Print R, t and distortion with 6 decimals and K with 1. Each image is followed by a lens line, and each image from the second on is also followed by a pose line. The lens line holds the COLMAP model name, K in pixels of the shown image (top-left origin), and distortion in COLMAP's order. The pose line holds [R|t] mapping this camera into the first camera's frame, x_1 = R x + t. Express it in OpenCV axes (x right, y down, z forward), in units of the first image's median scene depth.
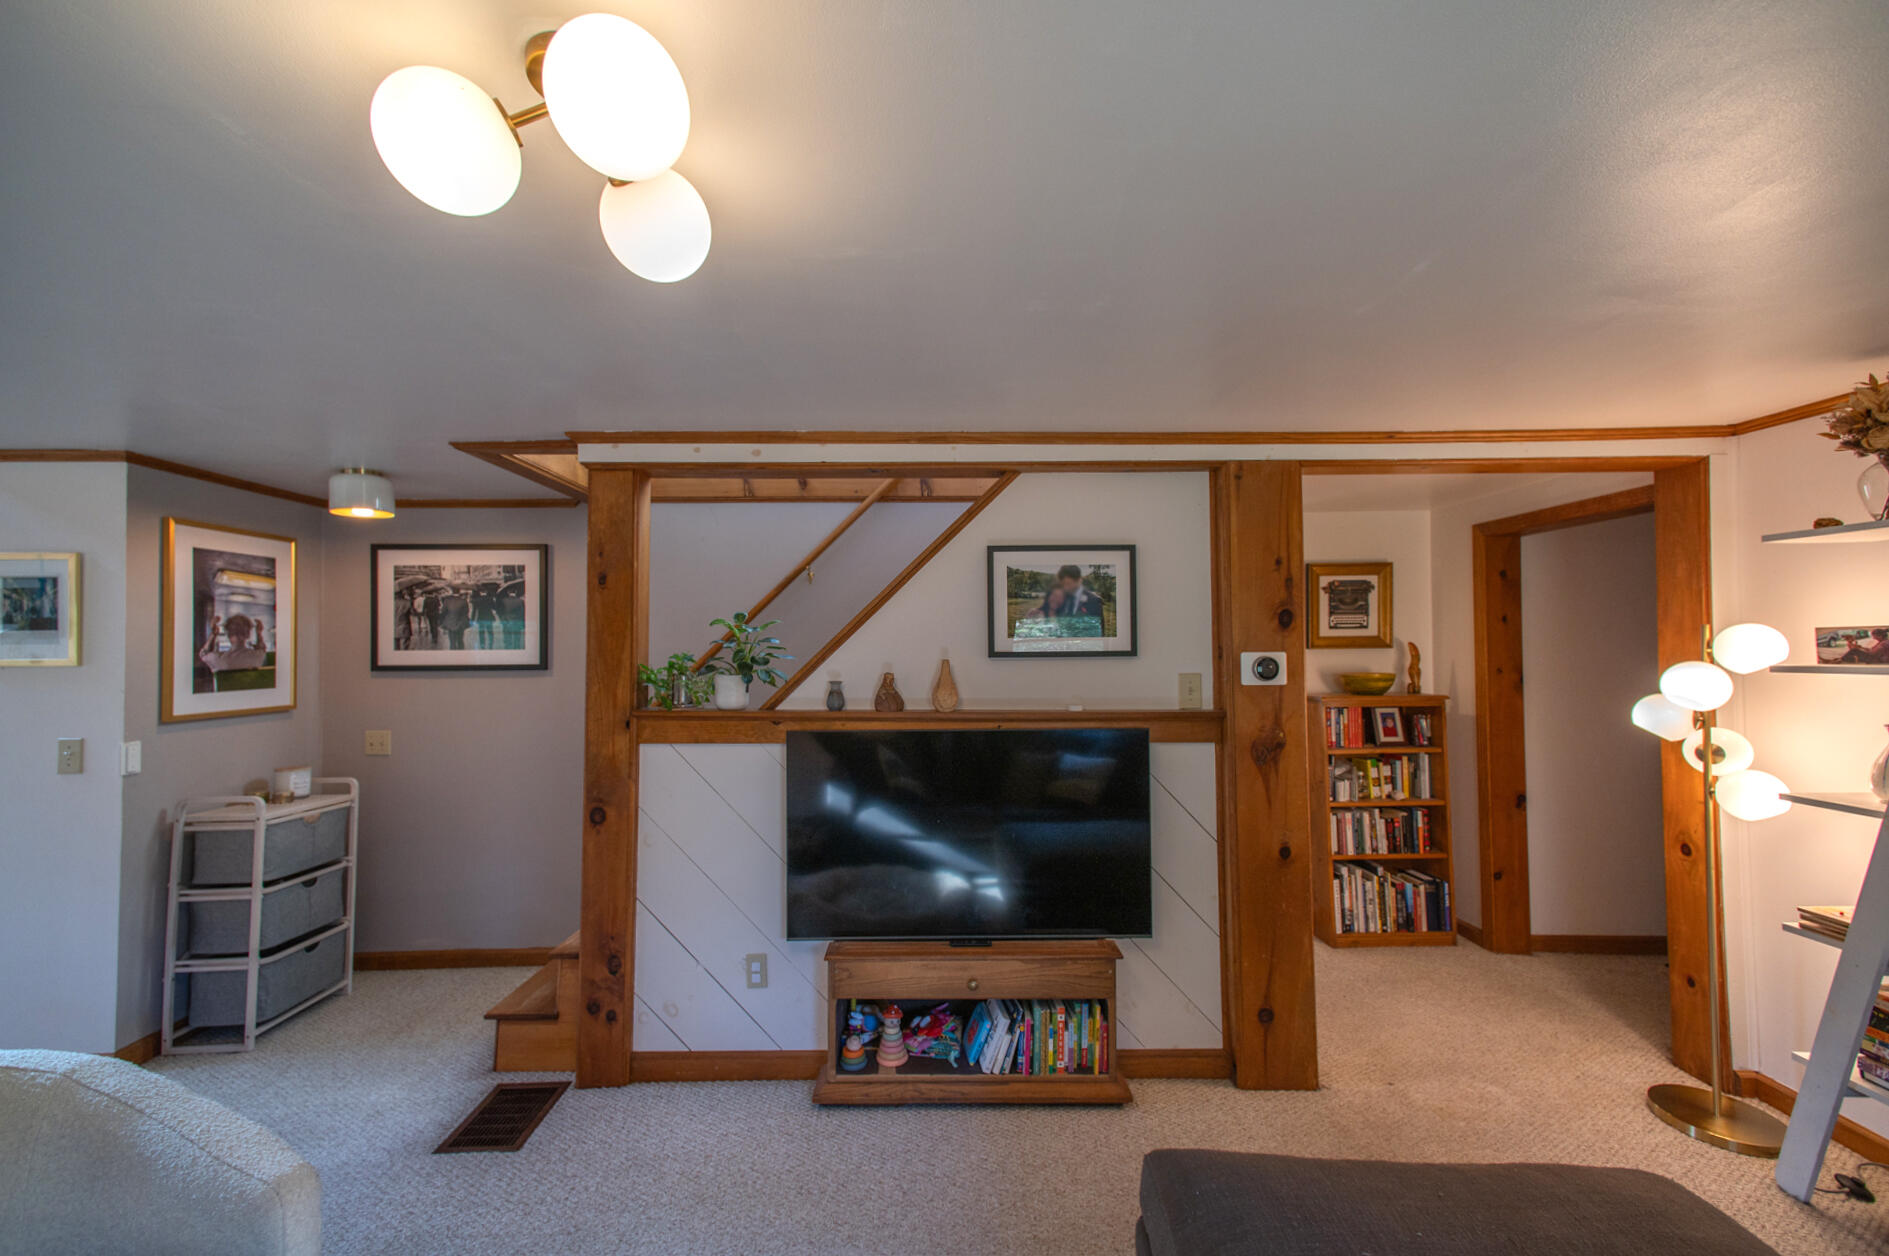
lens RADIAL K [[755.4, 0, 936.5], [0, 755.4, 634.8], [0, 0, 1]] dist [-0.069577, 0.031846]
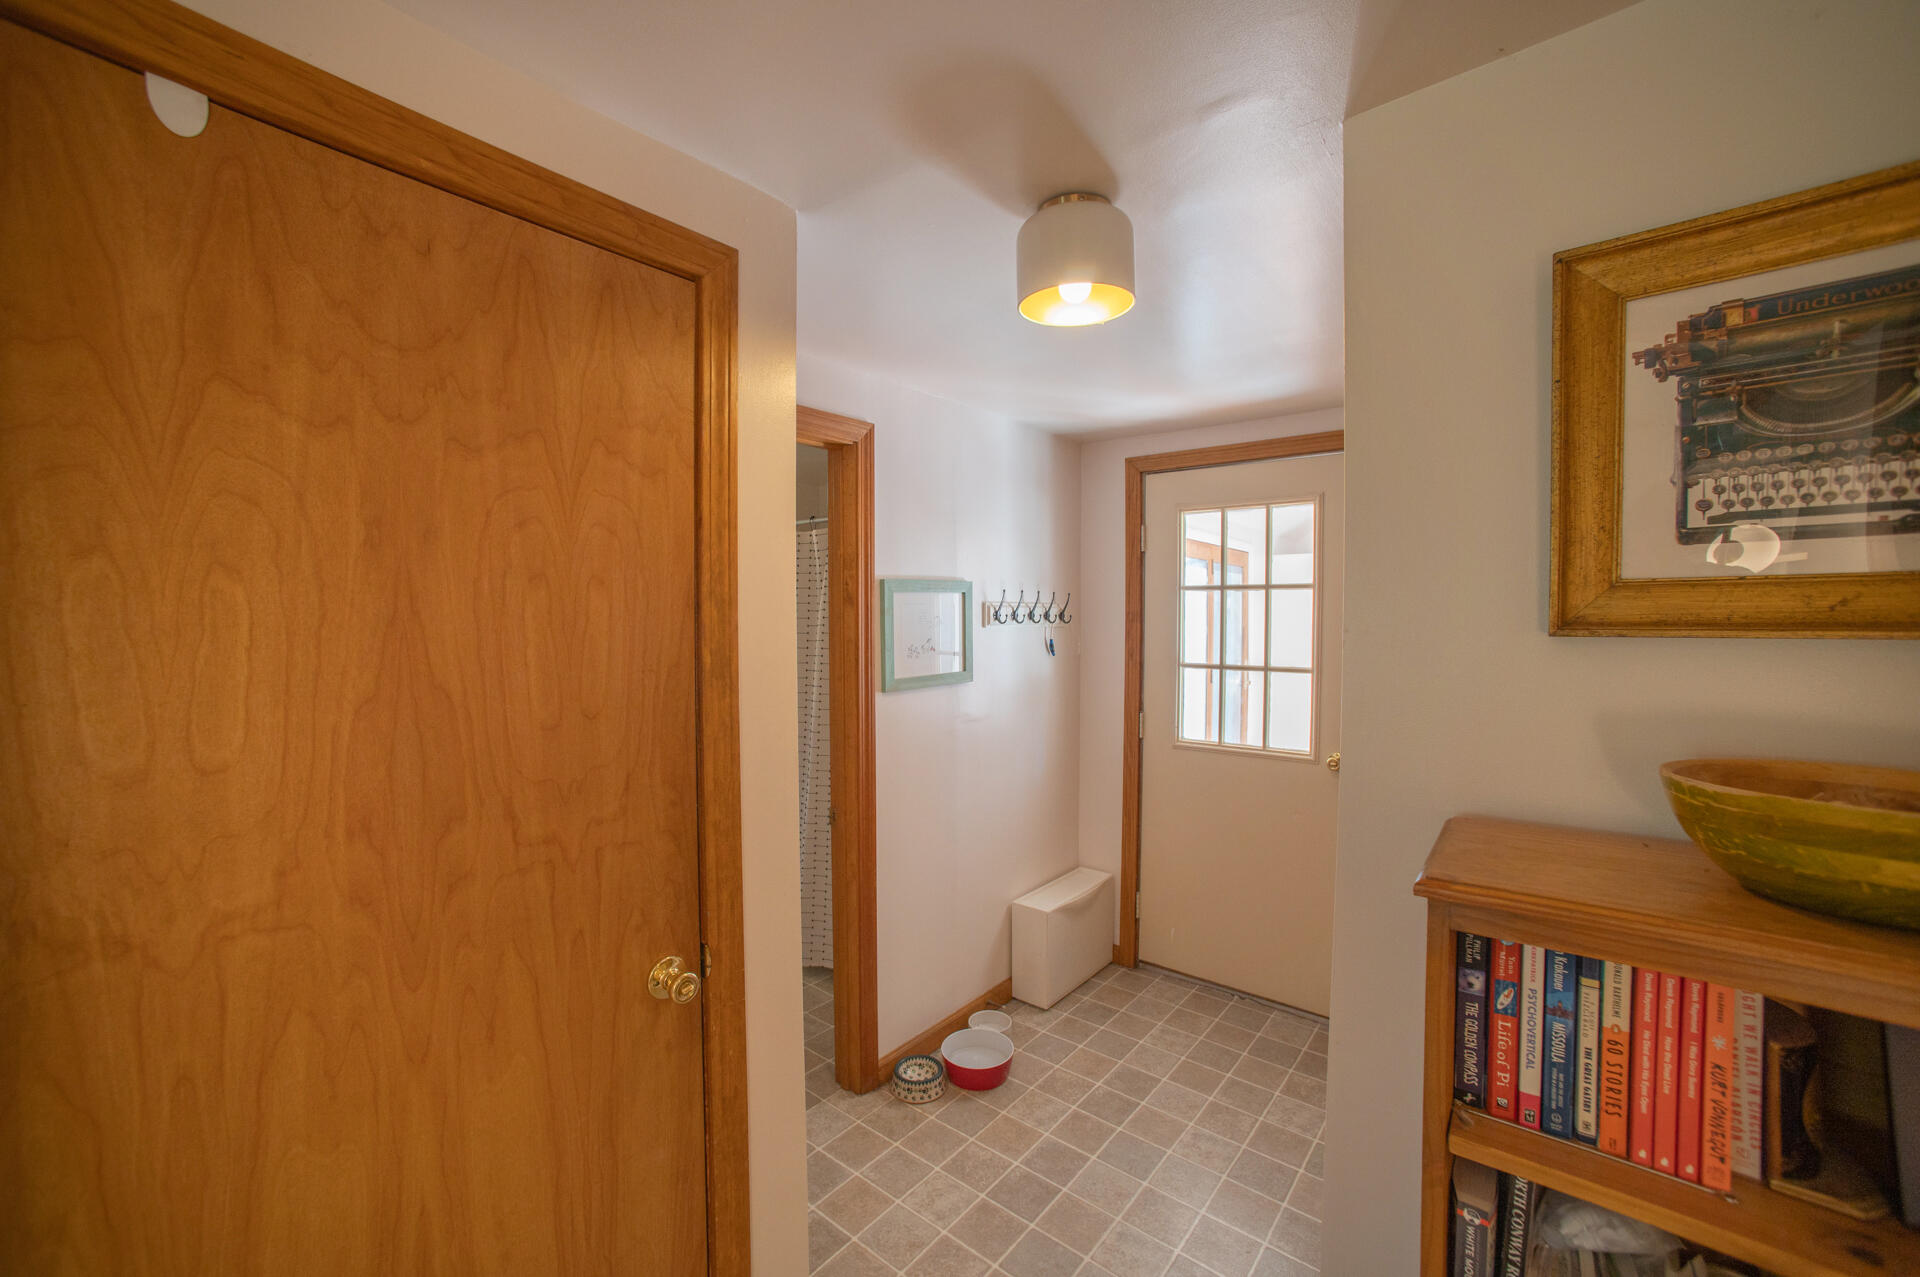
lens RADIAL K [[767.8, 0, 951.9], [0, 767.8, 645.4], [0, 0, 1]] dist [-0.069577, 0.031846]
pose [[0.763067, 0.019828, -0.646015, 0.507304], [0.010376, 0.999025, 0.042920, 0.010630], [0.646236, -0.039454, 0.762117, 0.701492]]
